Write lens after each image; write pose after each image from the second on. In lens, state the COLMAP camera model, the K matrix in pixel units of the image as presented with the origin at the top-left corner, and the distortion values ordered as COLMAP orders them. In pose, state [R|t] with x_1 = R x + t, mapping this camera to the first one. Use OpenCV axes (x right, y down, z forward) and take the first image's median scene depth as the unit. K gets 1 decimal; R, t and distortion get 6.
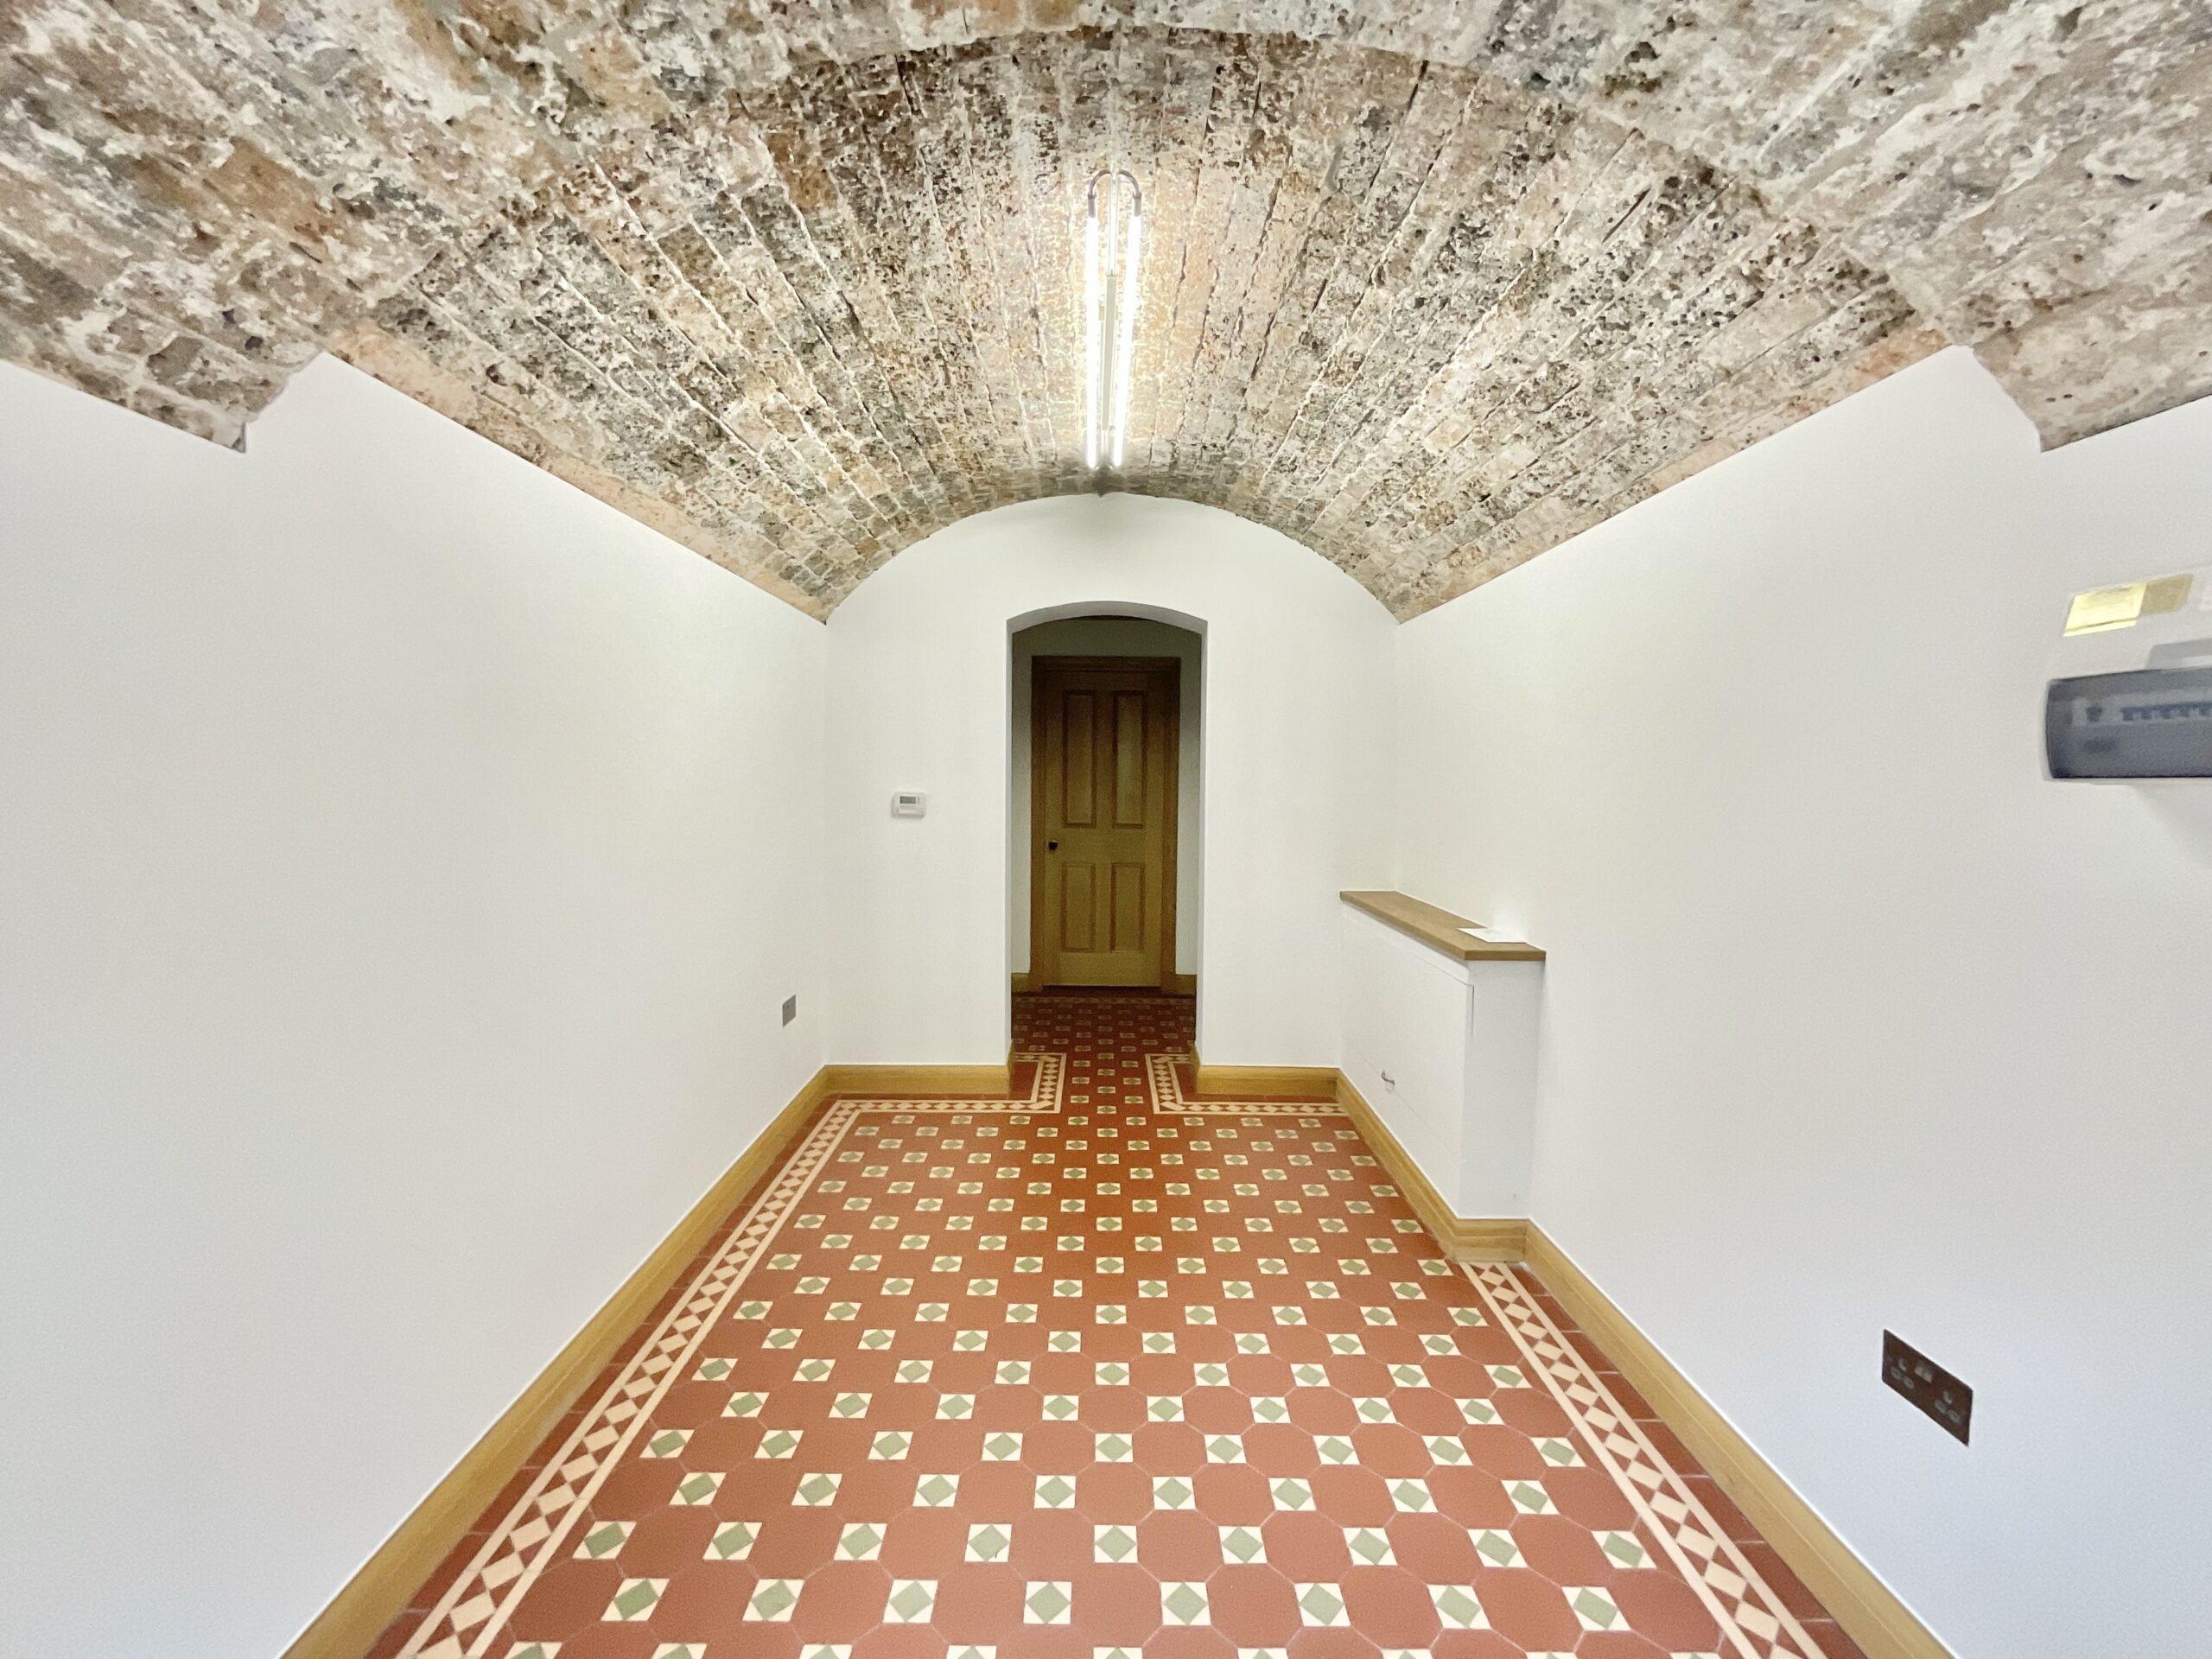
lens RADIAL K [[899.3, 0, 1104.9], [0, 899.3, 824.6], [0, 0, 1]] dist [0.007600, -0.003245]
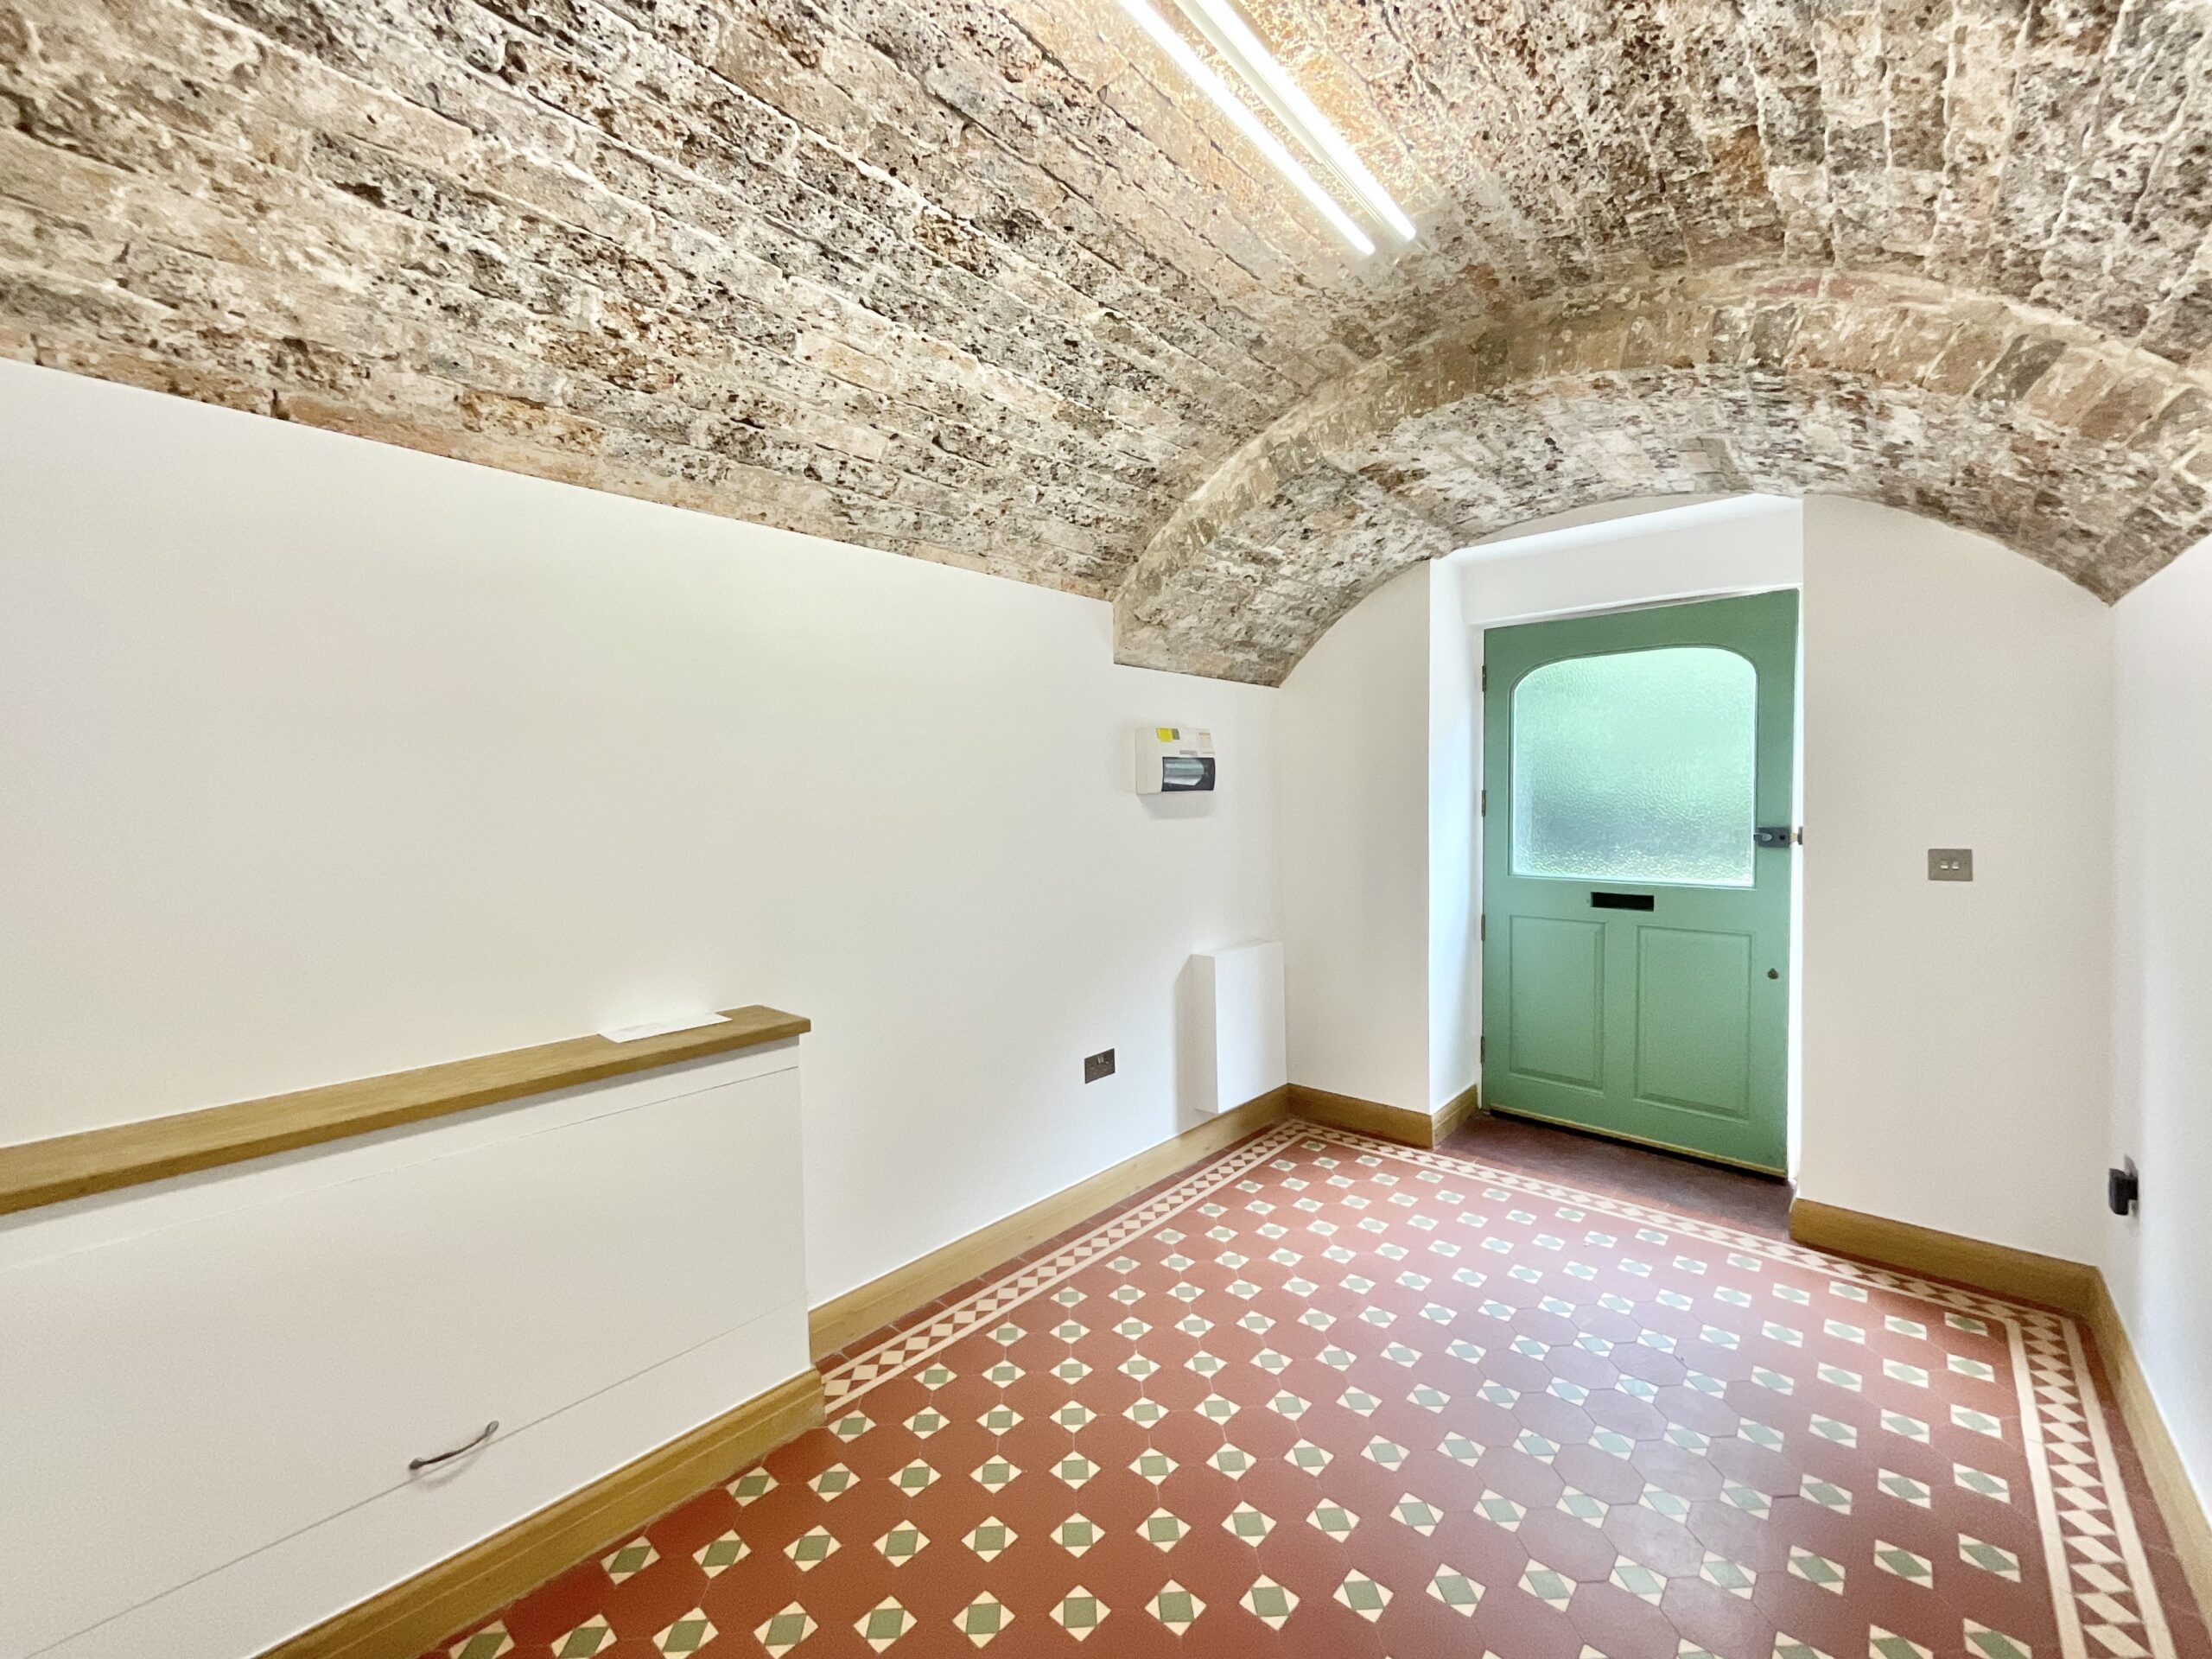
lens RADIAL K [[899.3, 0, 1107.9], [0, 899.3, 828.3], [0, 0, 1]] dist [0.007600, -0.003245]
pose [[-0.745472, -0.022880, 0.666144, -0.447099], [0.043062, 0.995670, 0.082388, -0.112506], [-0.665145, 0.090104, -0.741258, 2.032345]]
